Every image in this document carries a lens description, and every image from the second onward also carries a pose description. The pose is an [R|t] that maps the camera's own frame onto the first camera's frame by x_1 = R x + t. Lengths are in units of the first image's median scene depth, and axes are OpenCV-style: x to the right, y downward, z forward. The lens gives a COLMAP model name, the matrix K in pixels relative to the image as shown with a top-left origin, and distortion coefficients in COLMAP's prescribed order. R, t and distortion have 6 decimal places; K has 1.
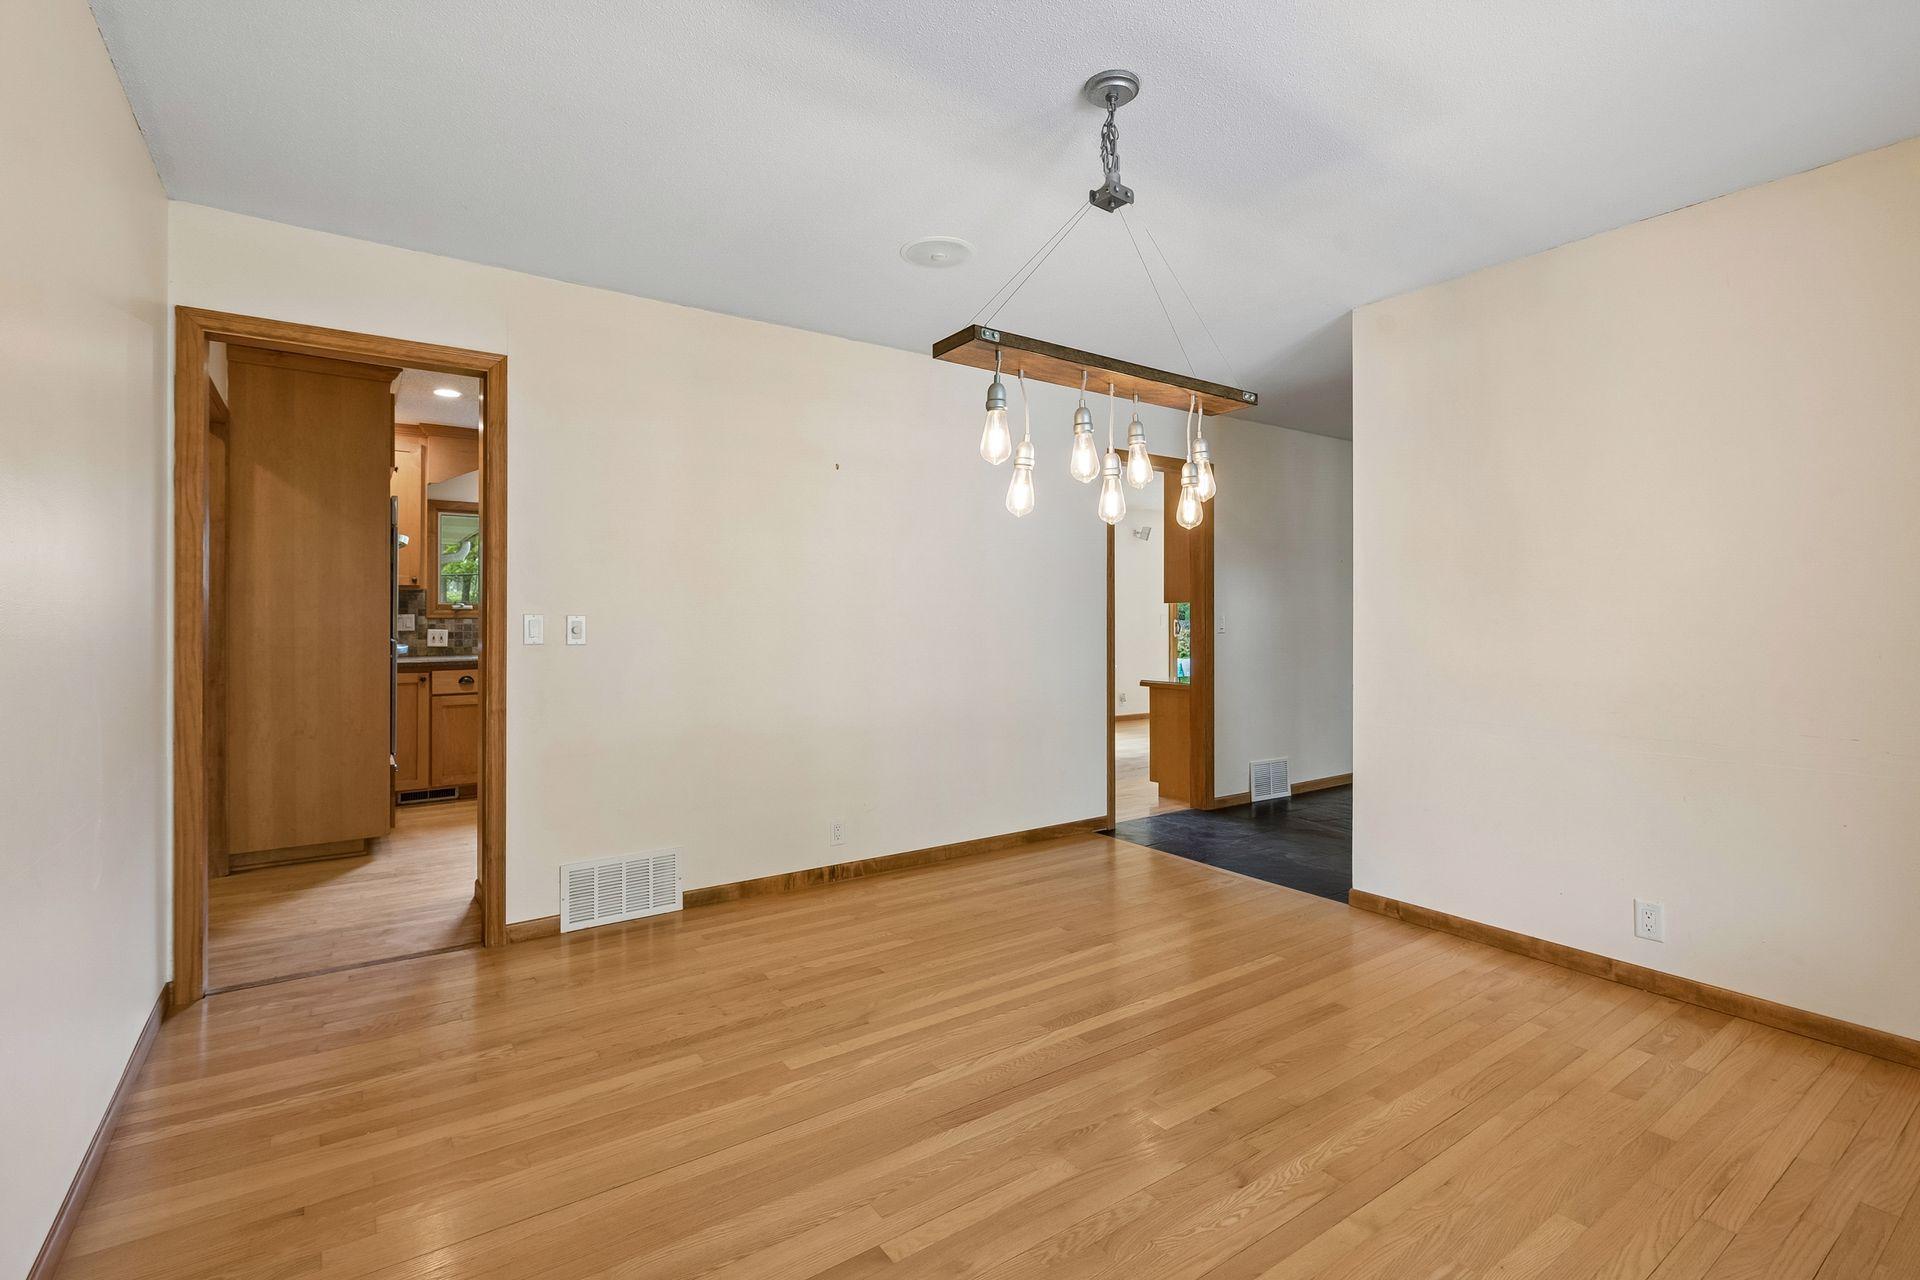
lens RADIAL K [[888.0, 0, 972.7], [0, 888.0, 620.7], [0, 0, 1]] dist [0.002115, 0.000329]
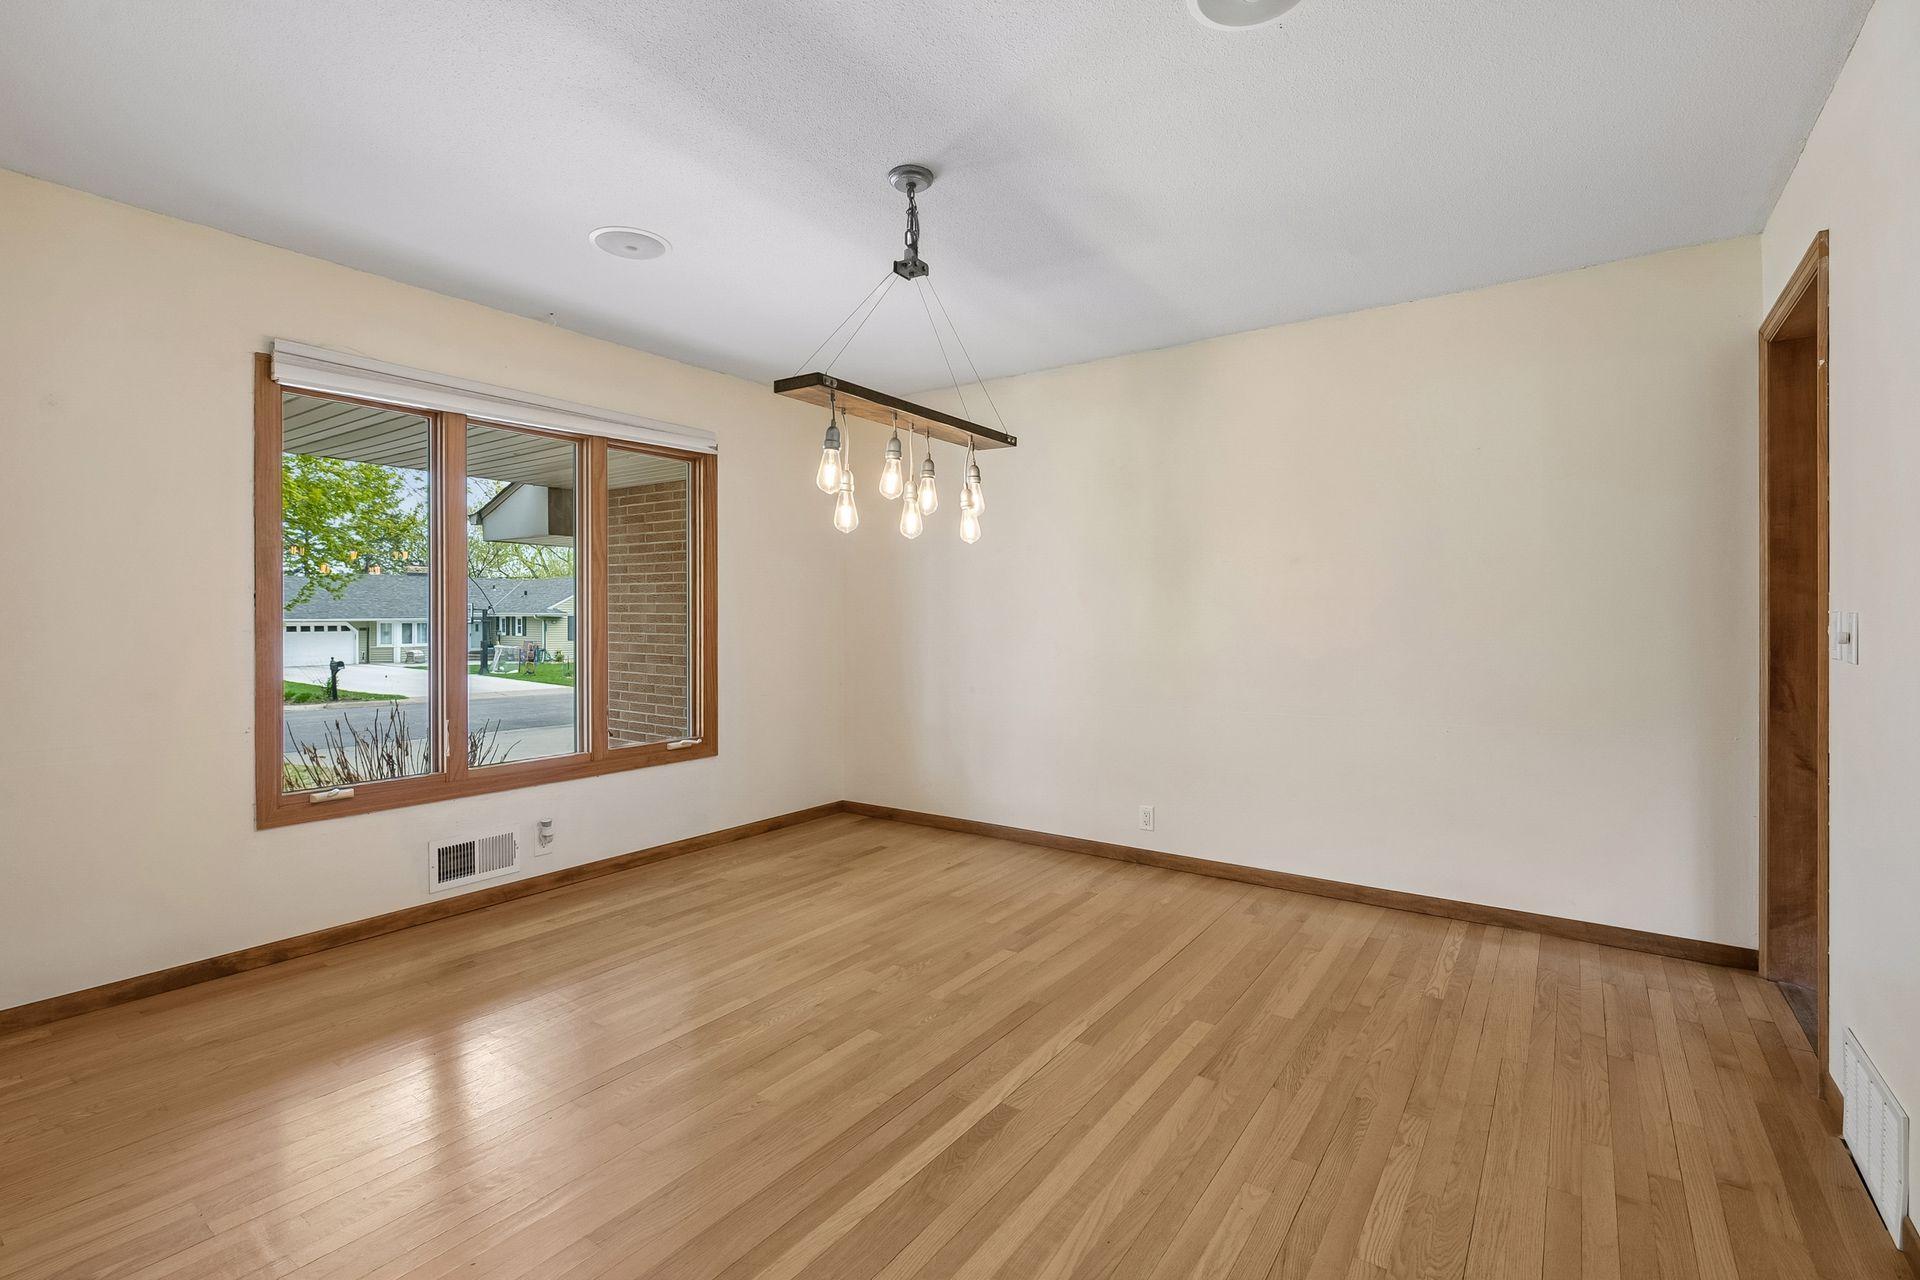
lens RADIAL K [[875.9, 0, 988.7], [0, 875.9, 611.2], [0, 0, 1]] dist [0.015764, 0.000056]
pose [[-0.937712, 0.002089, -0.347406, 0.397066], [0.005488, 0.999946, -0.008802, -0.008109], [0.347369, -0.010160, -0.937673, 1.801120]]
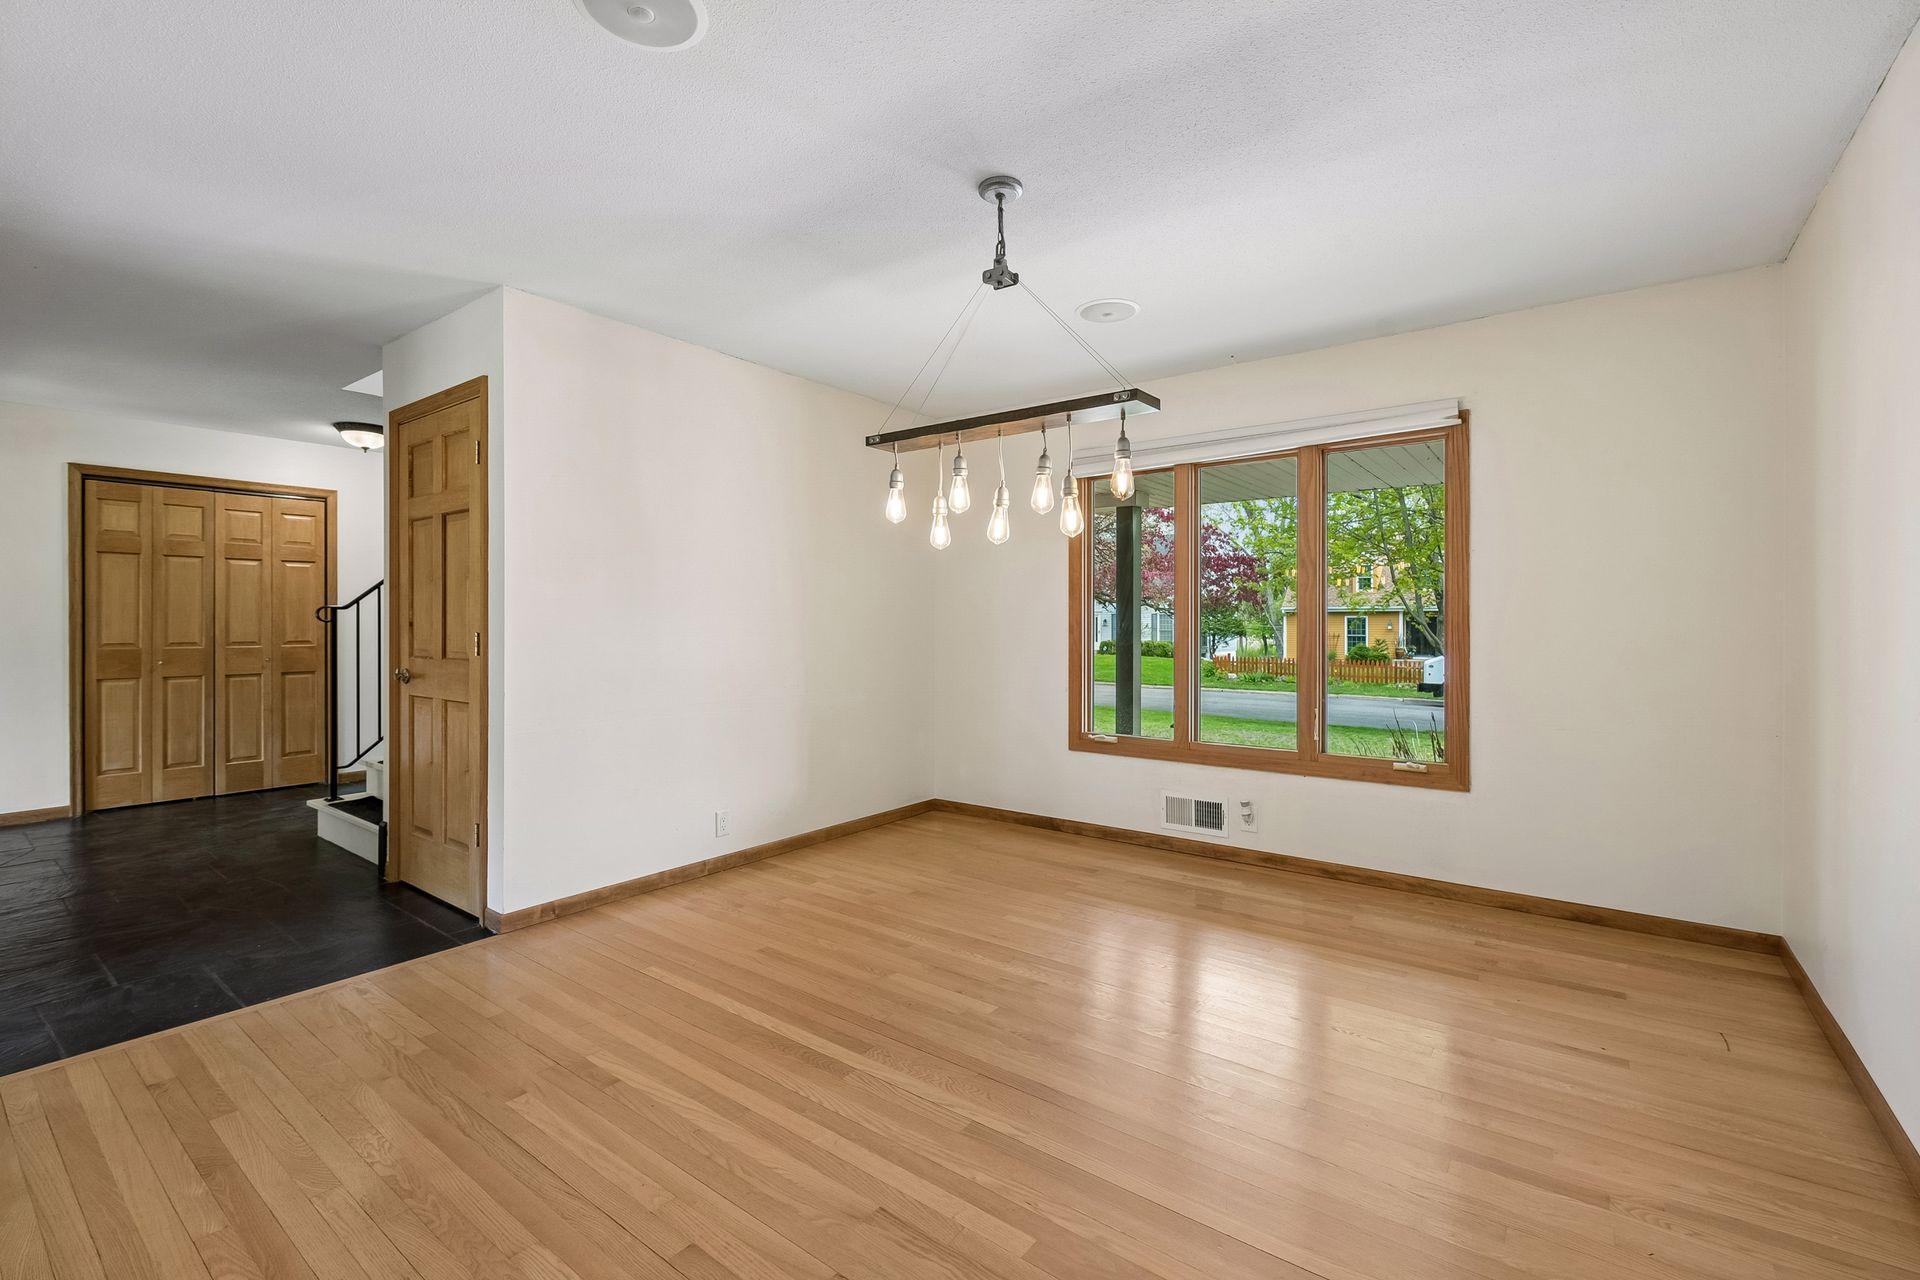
lens RADIAL K [[820.6, 0, 926.6], [0, 820.6, 622.2], [0, 0, 1]] dist [-0.000081, 0.000149]
pose [[-0.290185, 0.003552, 0.956964, -0.763662], [-0.003148, 0.999984, -0.004667, -0.006473], [-0.956965, -0.004367, -0.290169, 1.180608]]
